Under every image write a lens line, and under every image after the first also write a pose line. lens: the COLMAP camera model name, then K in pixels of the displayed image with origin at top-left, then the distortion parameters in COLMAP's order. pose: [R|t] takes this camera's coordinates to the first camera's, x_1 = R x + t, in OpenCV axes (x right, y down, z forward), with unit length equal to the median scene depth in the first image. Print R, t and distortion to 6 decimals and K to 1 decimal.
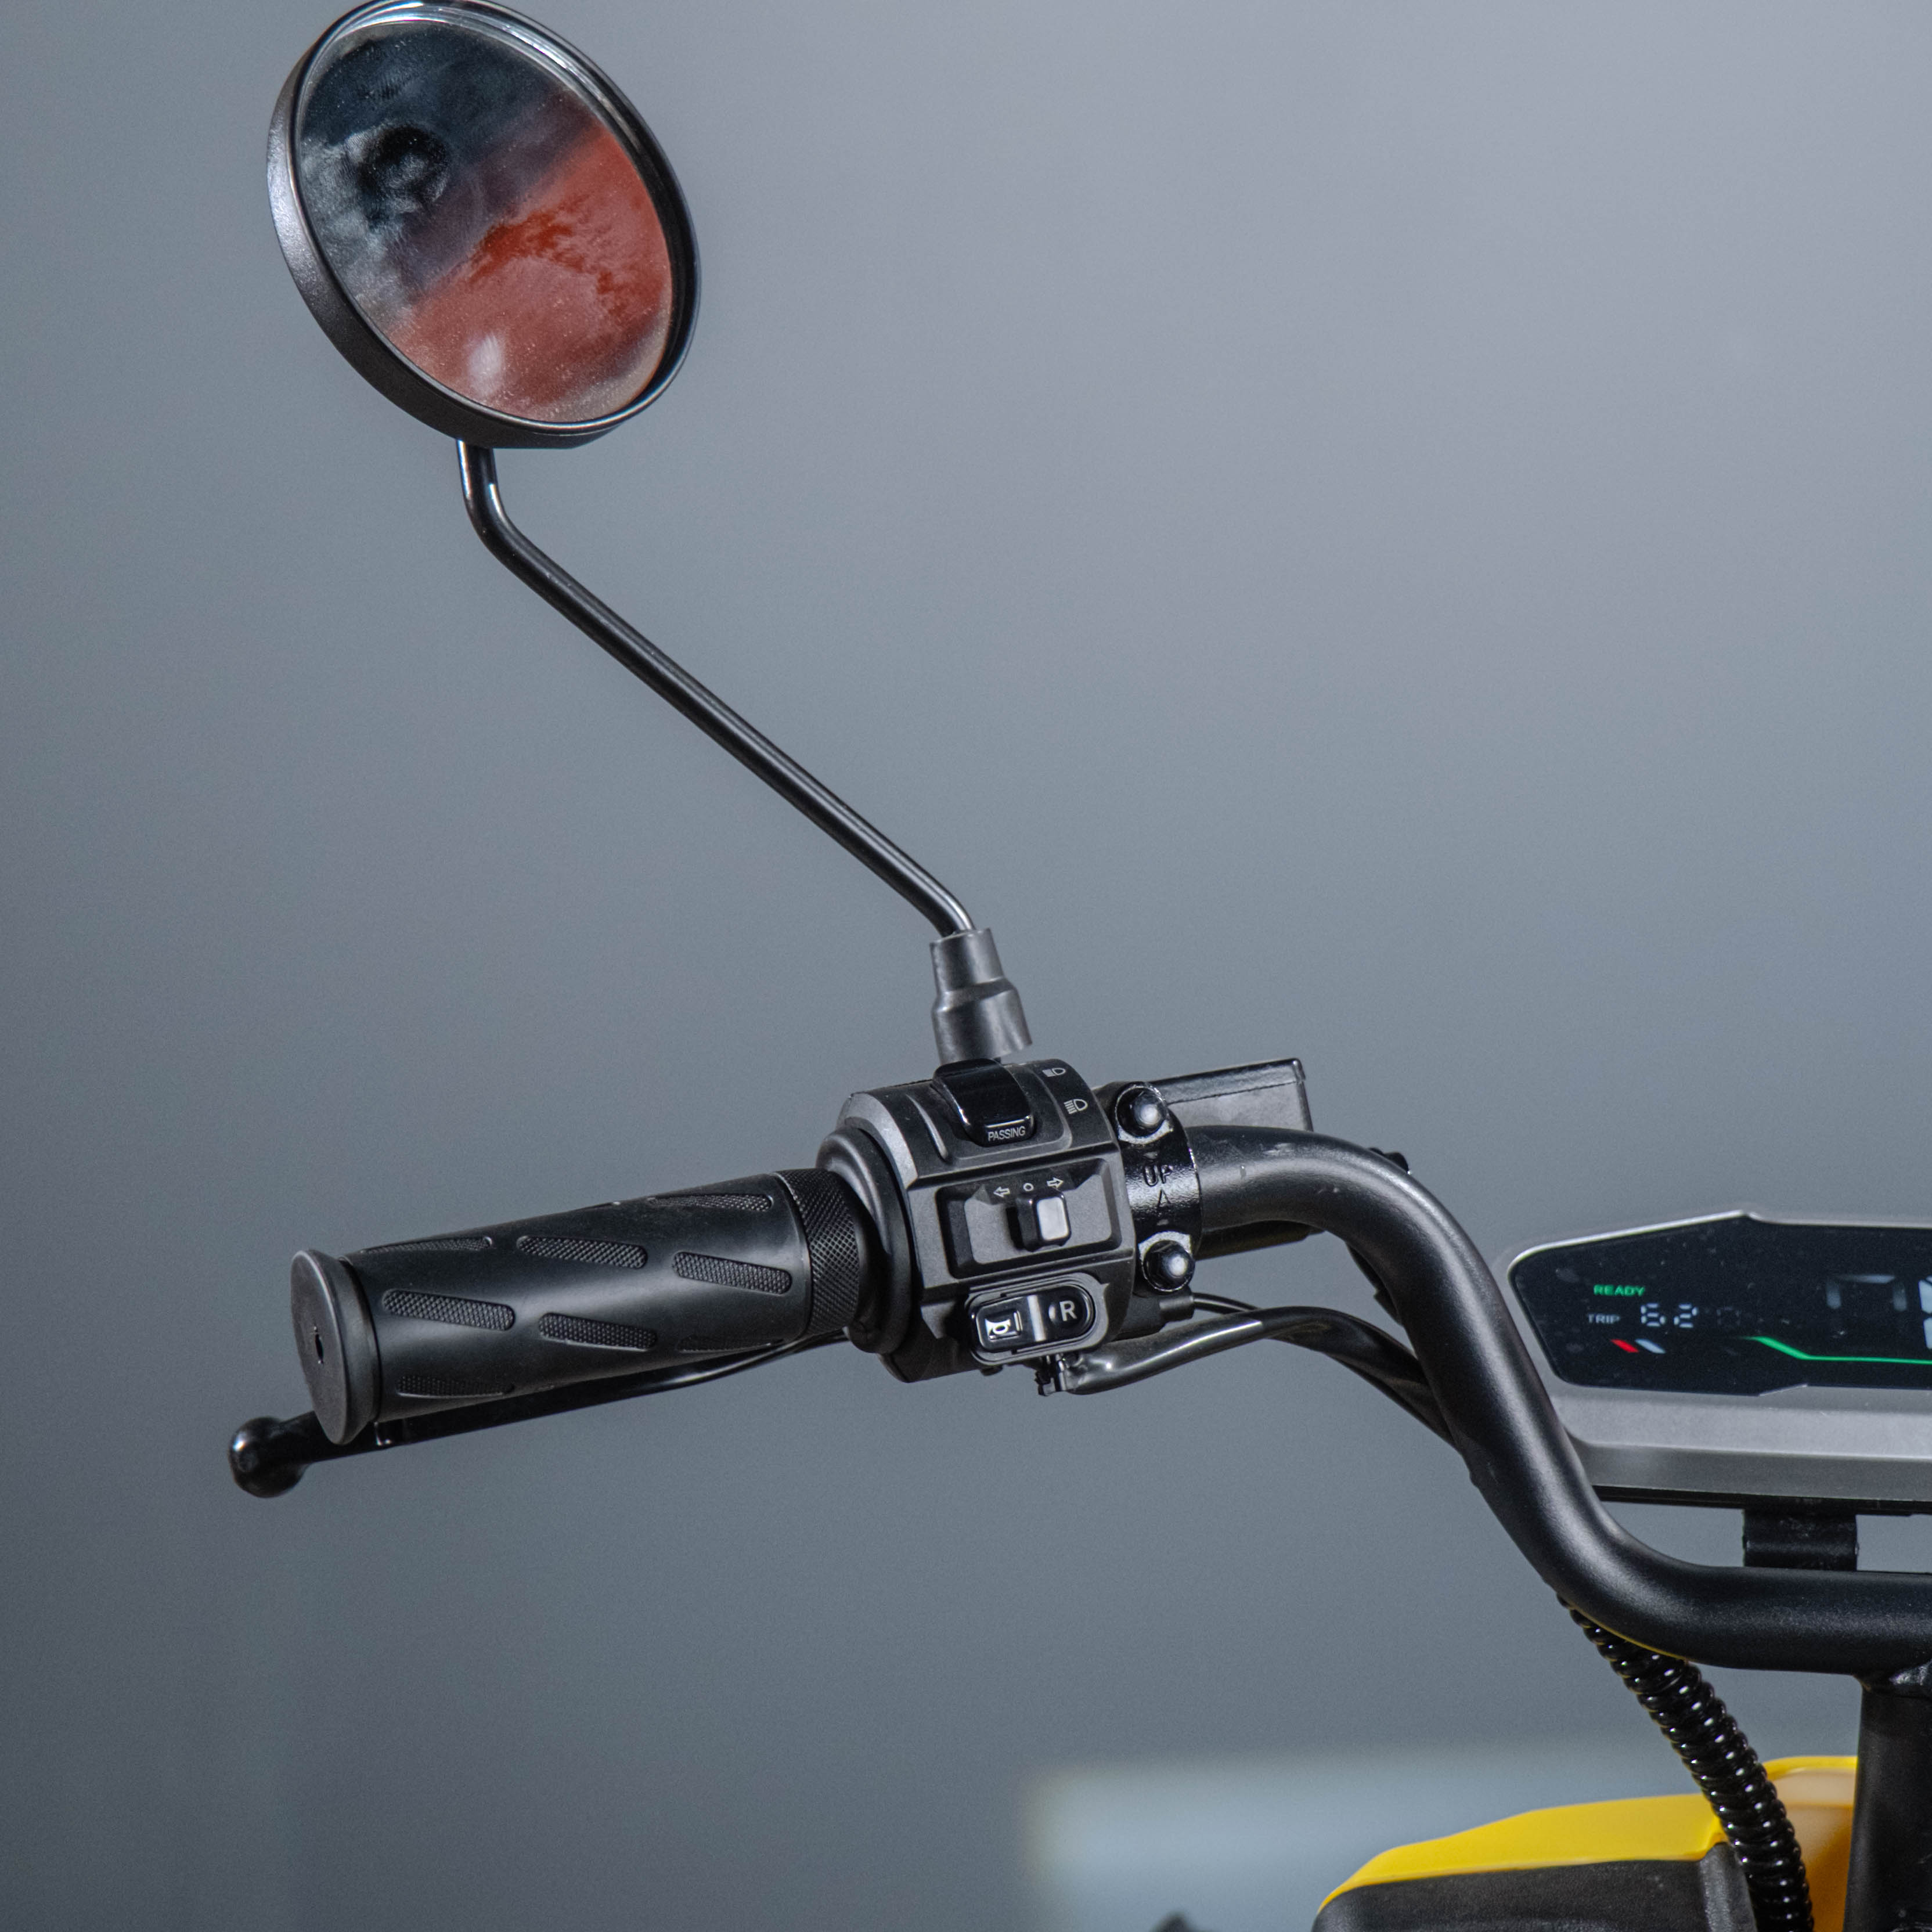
lens RADIAL K [[6502.2, 0, 971.0], [0, 6502.2, 971.8], [0, 0, 1]] dist [0.246233, 0.000000]
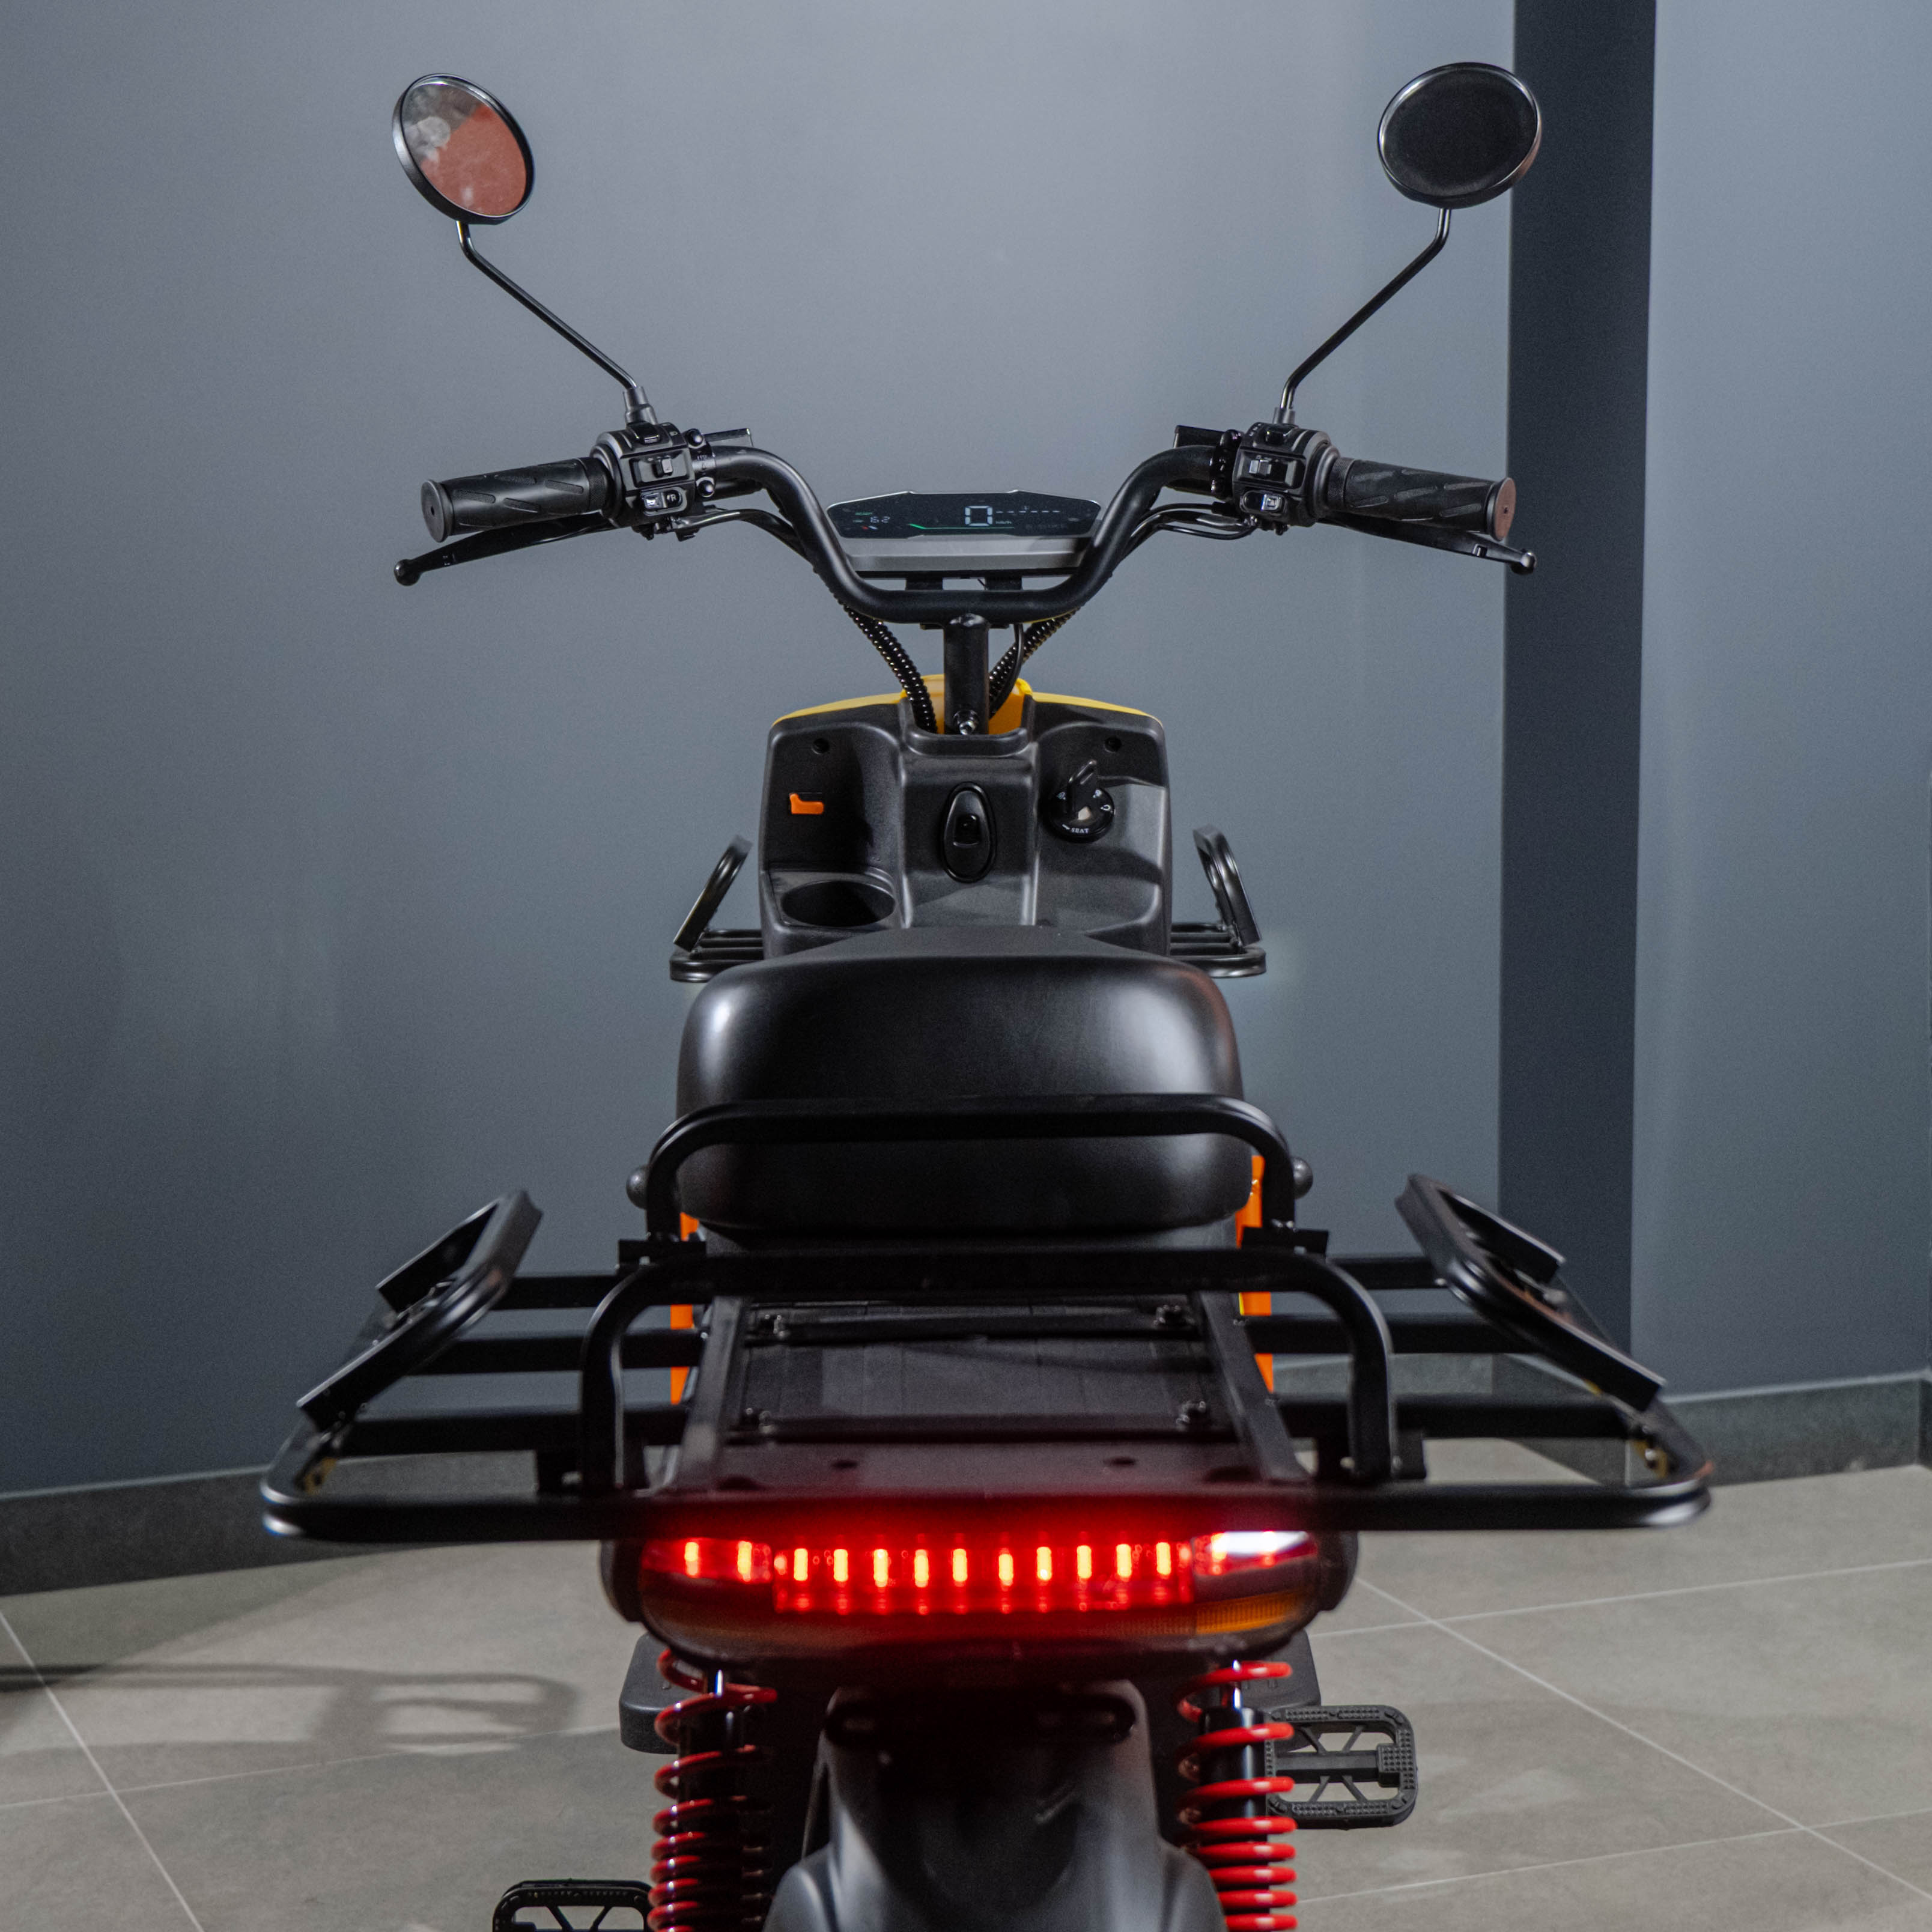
lens RADIAL K [[4458.0, 0, 986.1], [0, 4458.0, 1009.7], [0, 0, 1]] dist [0.206070, 0.000000]
pose [[0.996580, -0.044596, 0.069561, 0.004066], [0.041405, 0.998053, 0.046656, 0.199579], [-0.071507, -0.043616, 0.996486, -1.136173]]
